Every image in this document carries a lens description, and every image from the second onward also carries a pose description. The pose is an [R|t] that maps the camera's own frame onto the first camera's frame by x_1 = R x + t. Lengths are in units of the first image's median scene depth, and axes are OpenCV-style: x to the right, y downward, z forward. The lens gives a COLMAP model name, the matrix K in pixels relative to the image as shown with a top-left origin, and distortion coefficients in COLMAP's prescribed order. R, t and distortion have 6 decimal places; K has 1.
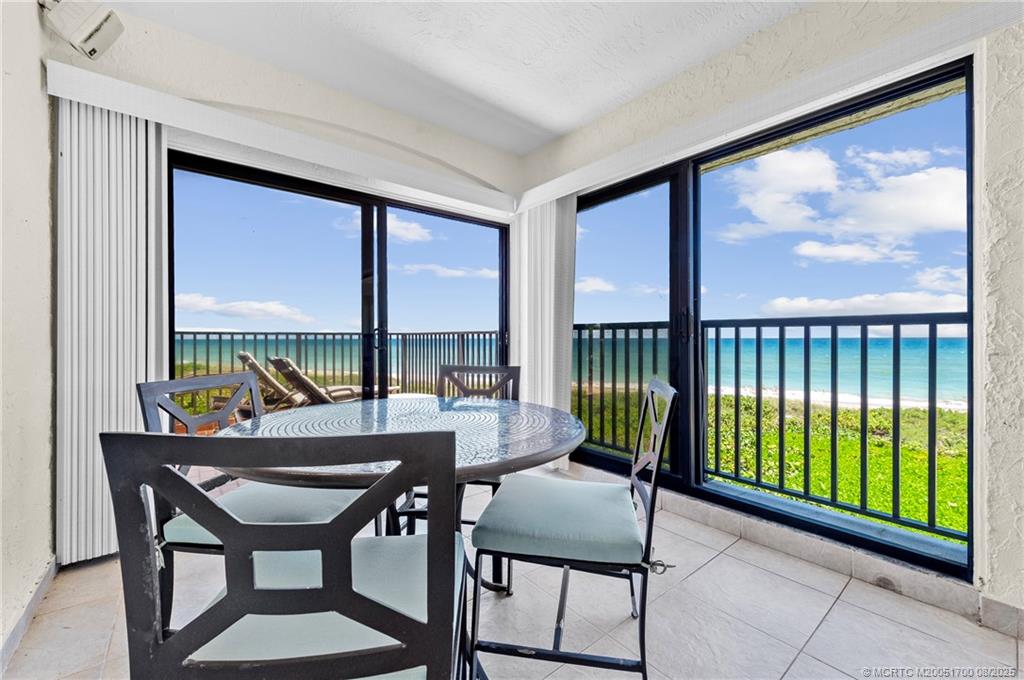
lens RADIAL K [[409.2, 0, 512.0], [0, 409.2, 340.0], [0, 0, 1]] dist [-0.011162, -0.000051]
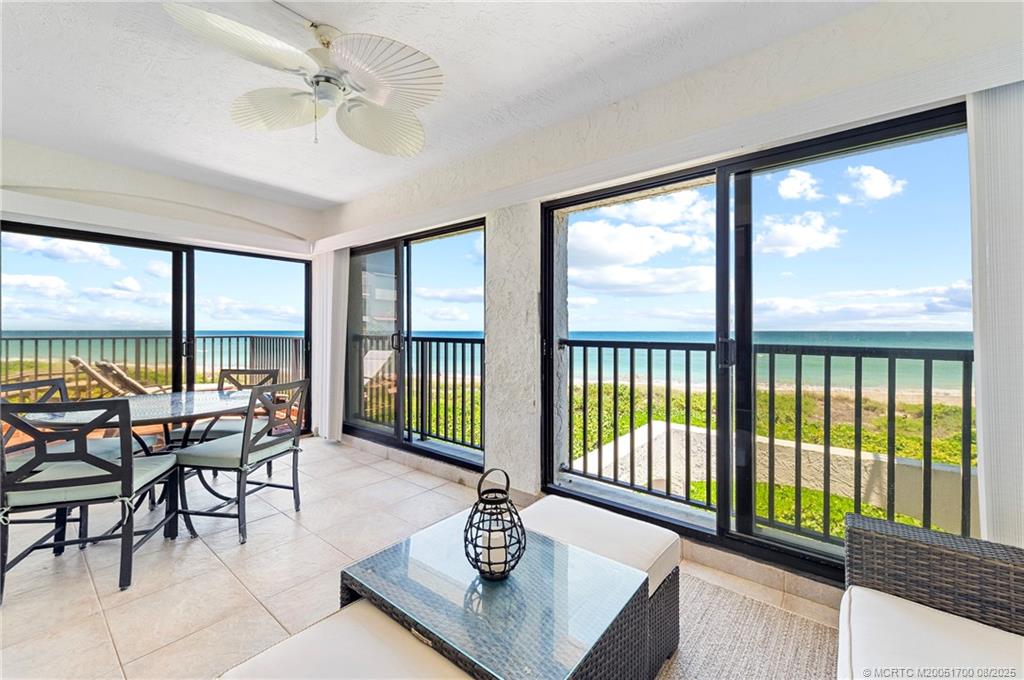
lens RADIAL K [[409.2, 0, 512.0], [0, 409.2, 340.0], [0, 0, 1]] dist [-0.011162, -0.000051]
pose [[0.975996, 0.001302, 0.217785, 0.468950], [-0.004555, 0.999885, 0.014433, -0.064251], [-0.217741, -0.015079, 0.975890, -0.599174]]
